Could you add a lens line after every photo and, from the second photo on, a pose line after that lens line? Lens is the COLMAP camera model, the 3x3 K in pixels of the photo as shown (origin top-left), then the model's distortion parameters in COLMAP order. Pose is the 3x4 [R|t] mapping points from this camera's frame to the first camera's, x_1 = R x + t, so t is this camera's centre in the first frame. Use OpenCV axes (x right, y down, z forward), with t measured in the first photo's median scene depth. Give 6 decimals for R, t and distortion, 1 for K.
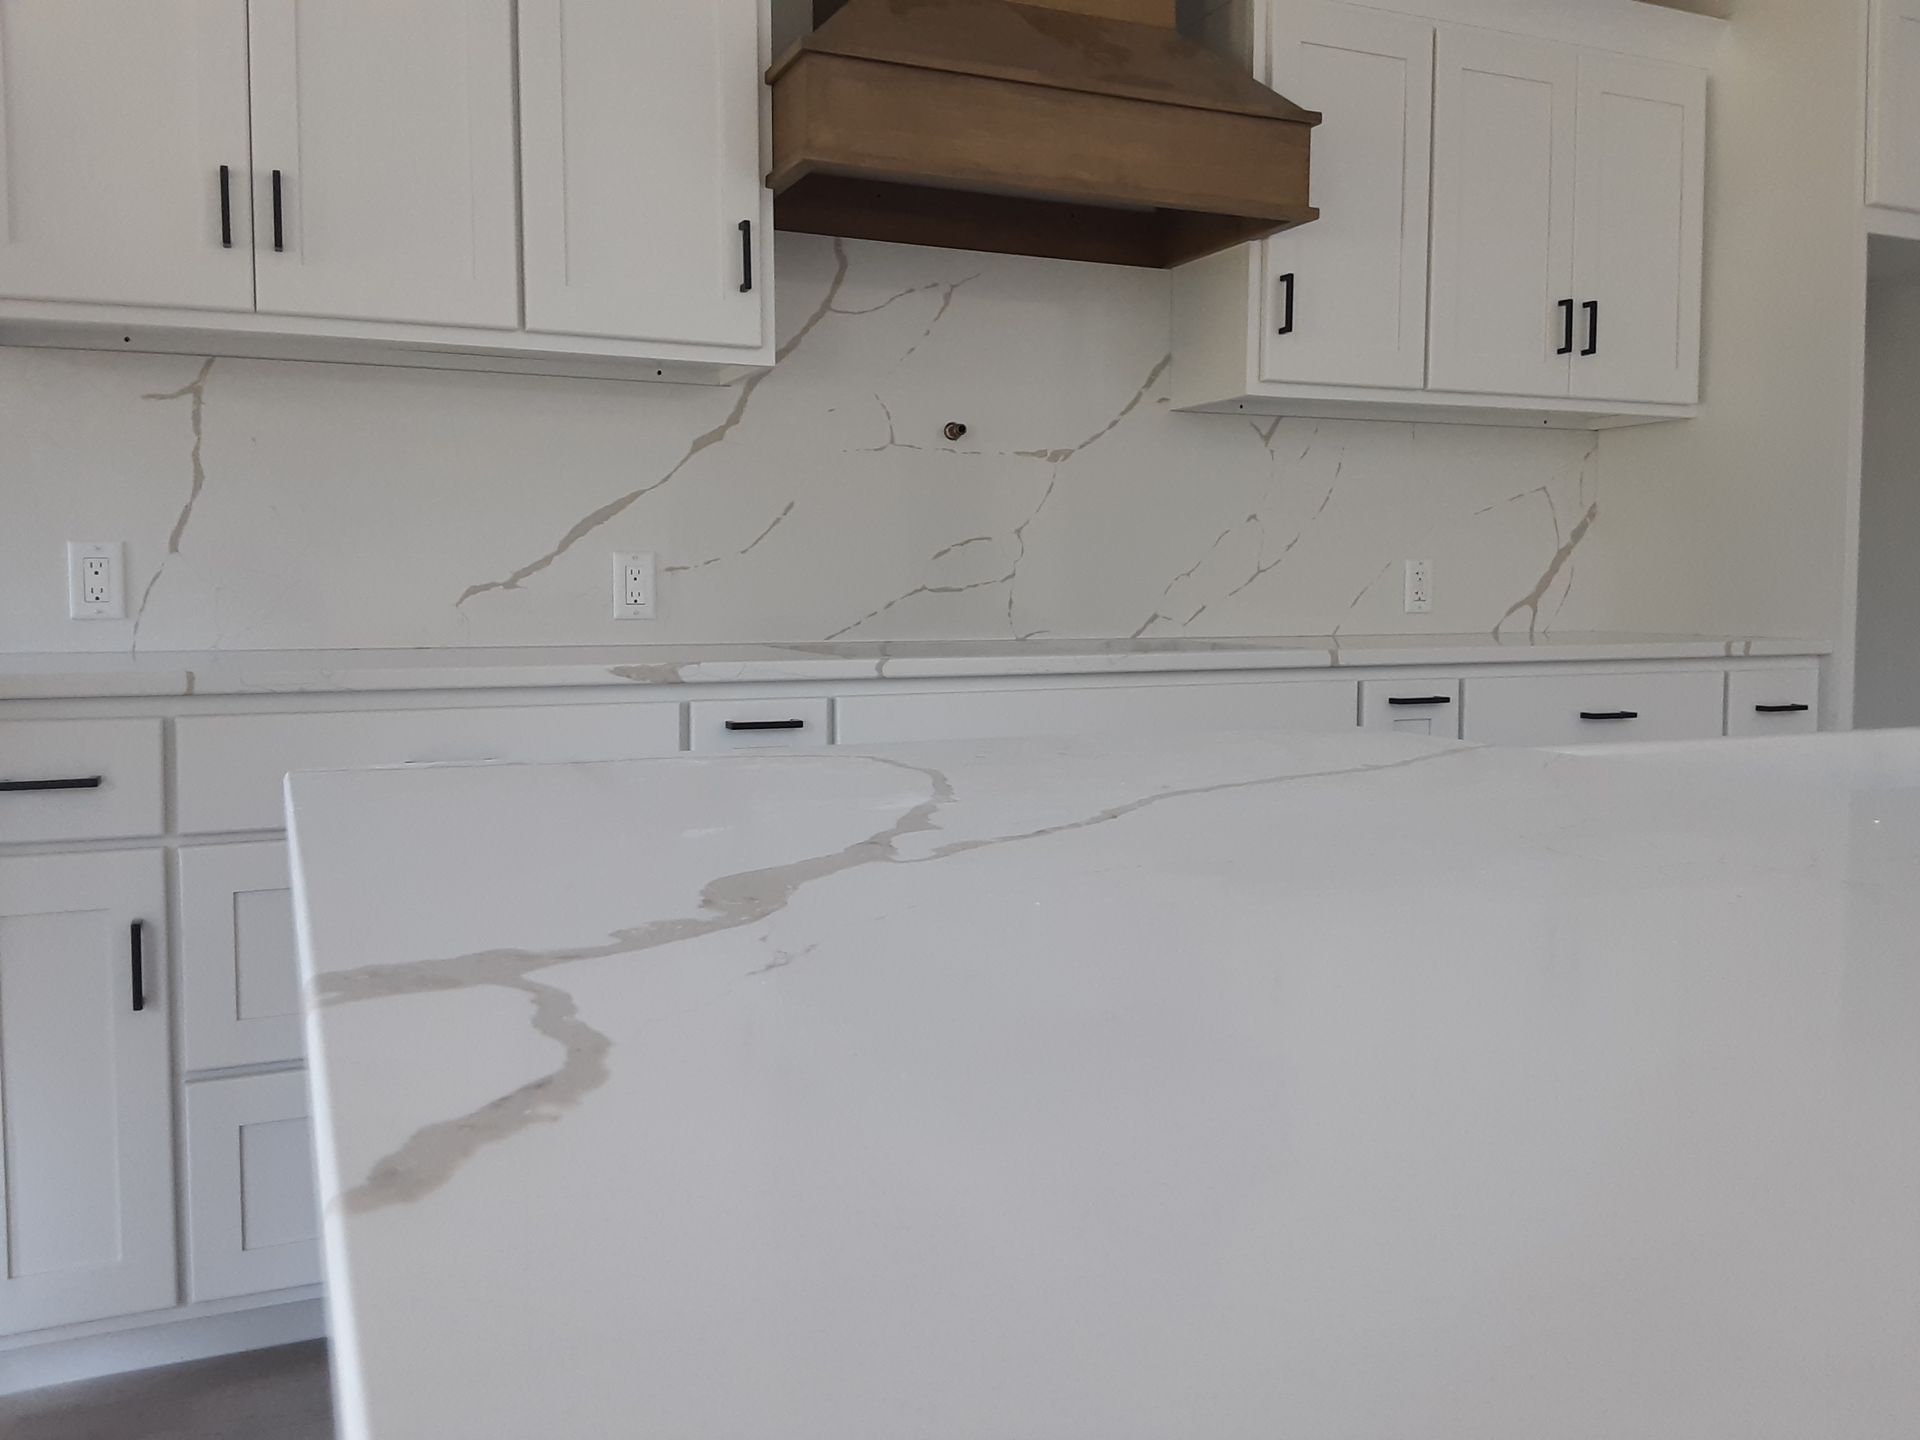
lens RADIAL K [[1540.6, 0, 968.0], [0, 1540.6, 669.3], [0, 0, 1]] dist [0.133453, -0.219837]
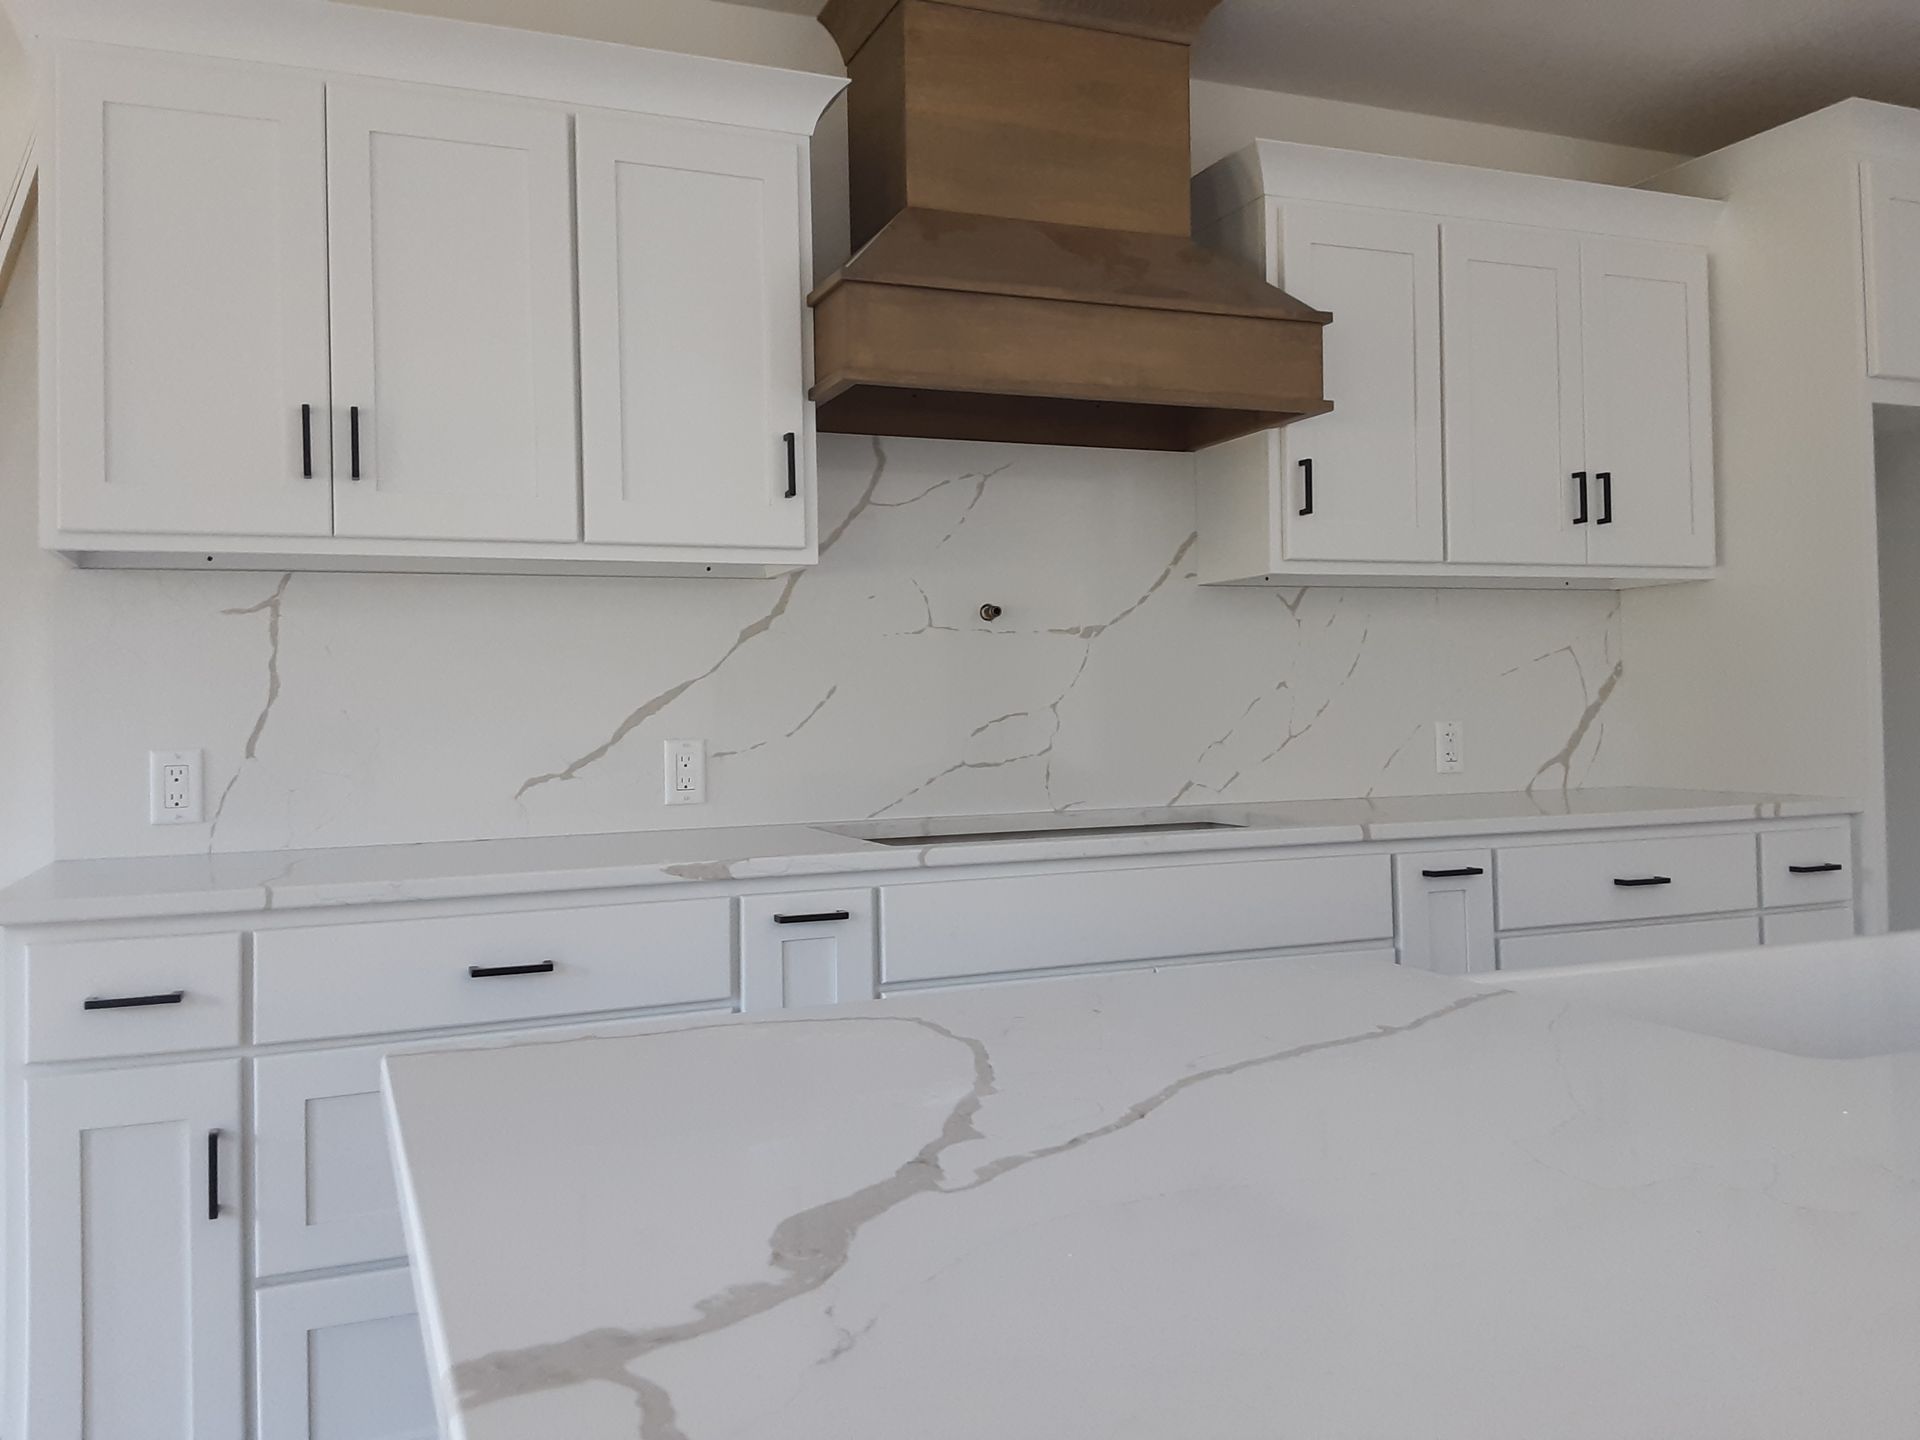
lens RADIAL K [[1540.6, 0, 968.0], [0, 1540.6, 669.3], [0, 0, 1]] dist [0.133453, -0.219837]
pose [[0.999488, -0.020308, -0.024741, 0.001565], [0.018322, 0.996784, -0.078008, -0.038008], [0.026246, 0.077515, 0.996646, -0.033830]]
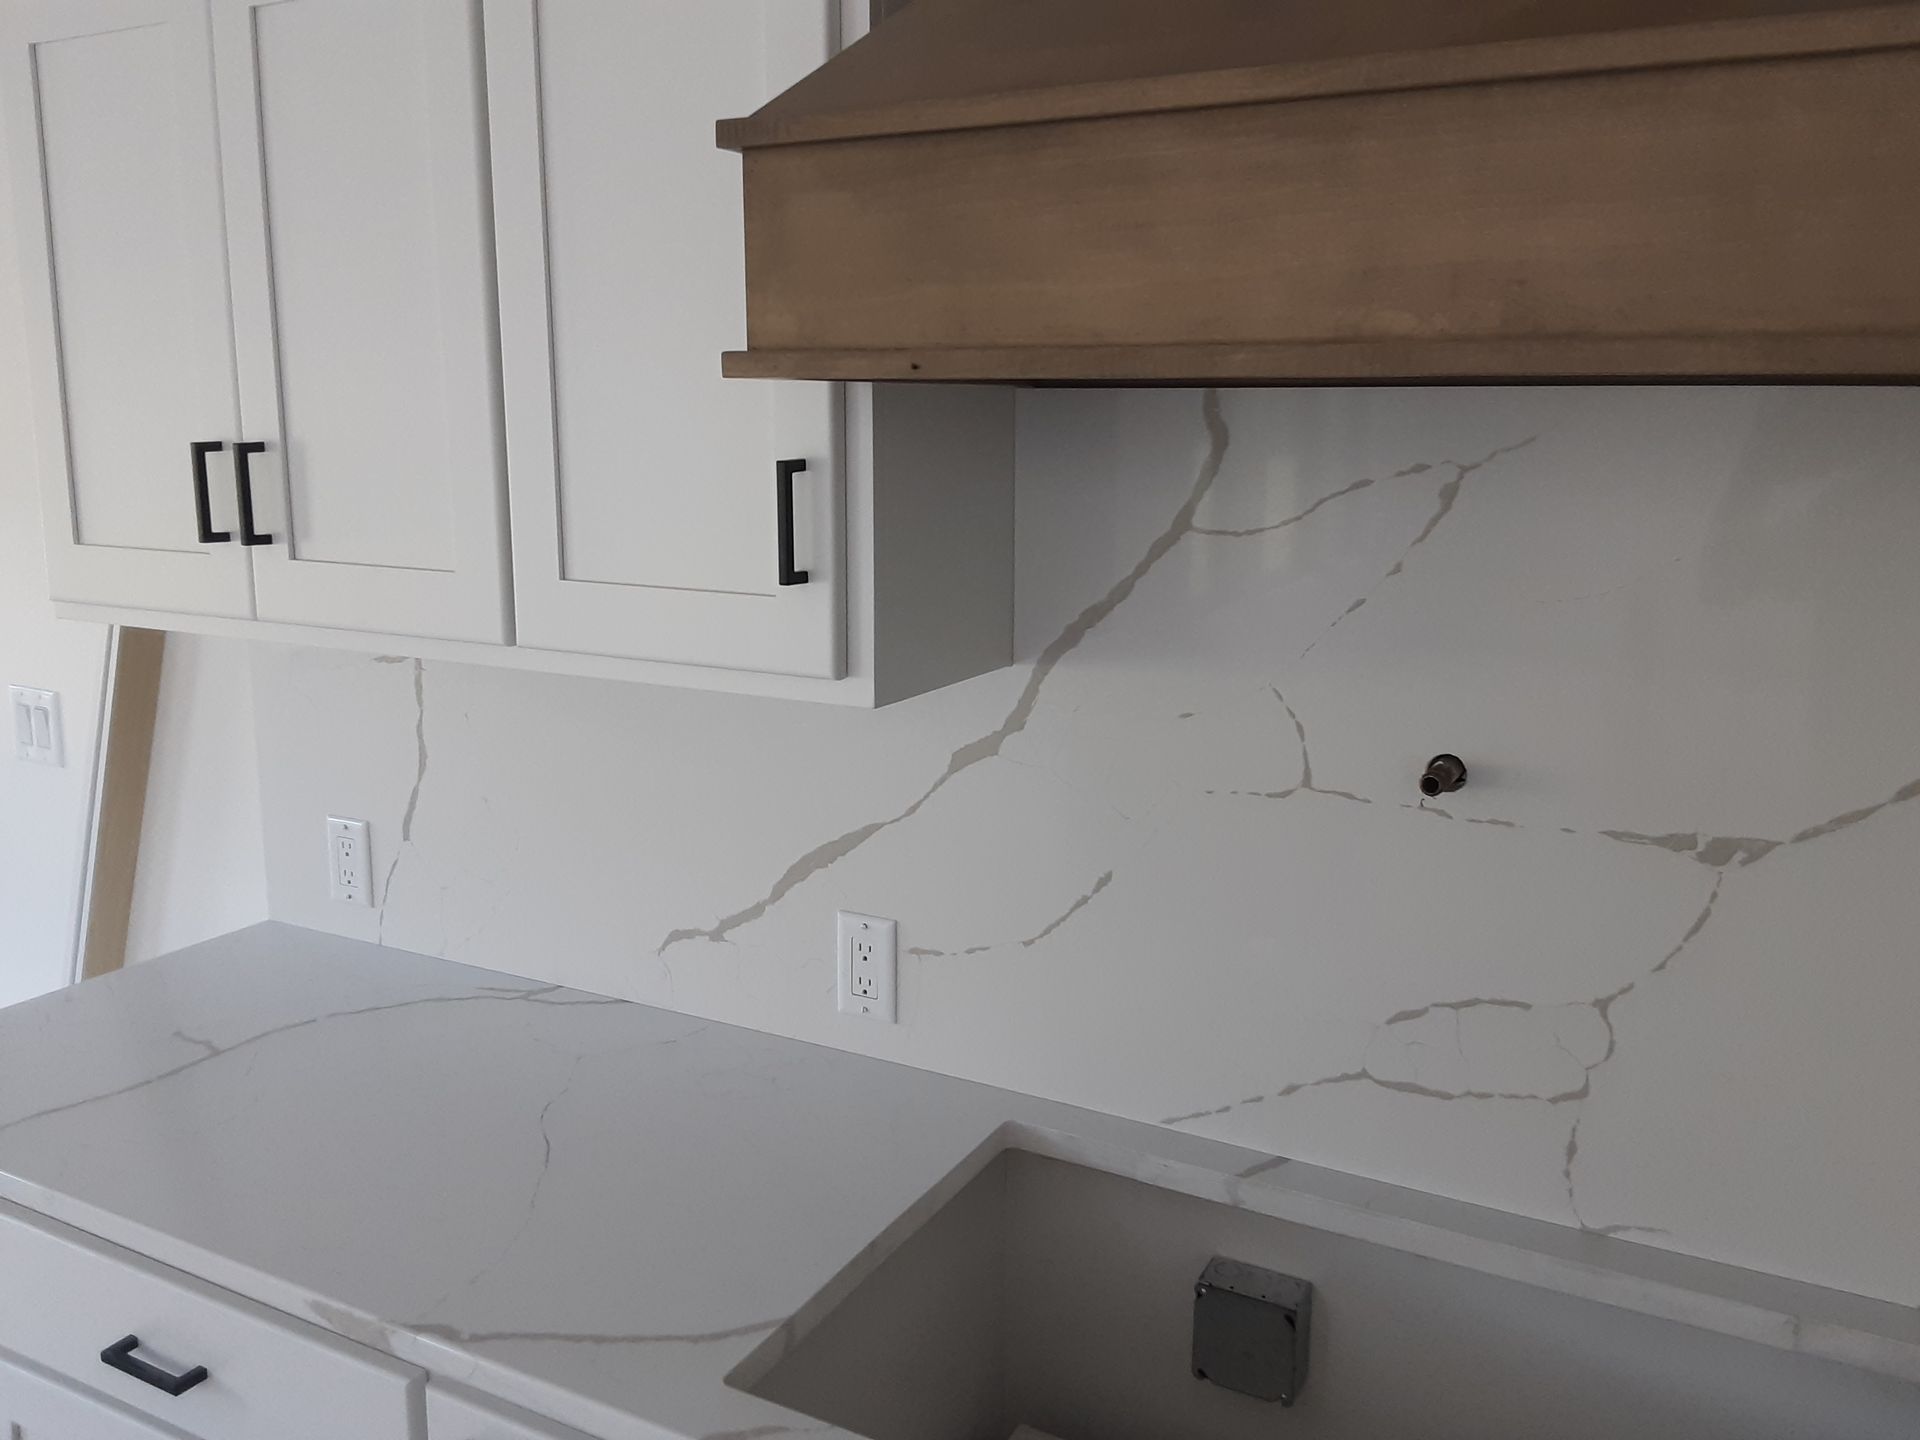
lens RADIAL K [[1540.6, 0, 968.0], [0, 1540.6, 669.3], [0, 0, 1]] dist [0.133453, -0.219837]
pose [[0.613505, 0.136666, -0.777775, 0.285909], [-0.050163, 0.989666, 0.134331, -0.261144], [0.788096, -0.043397, 0.614021, 0.645942]]
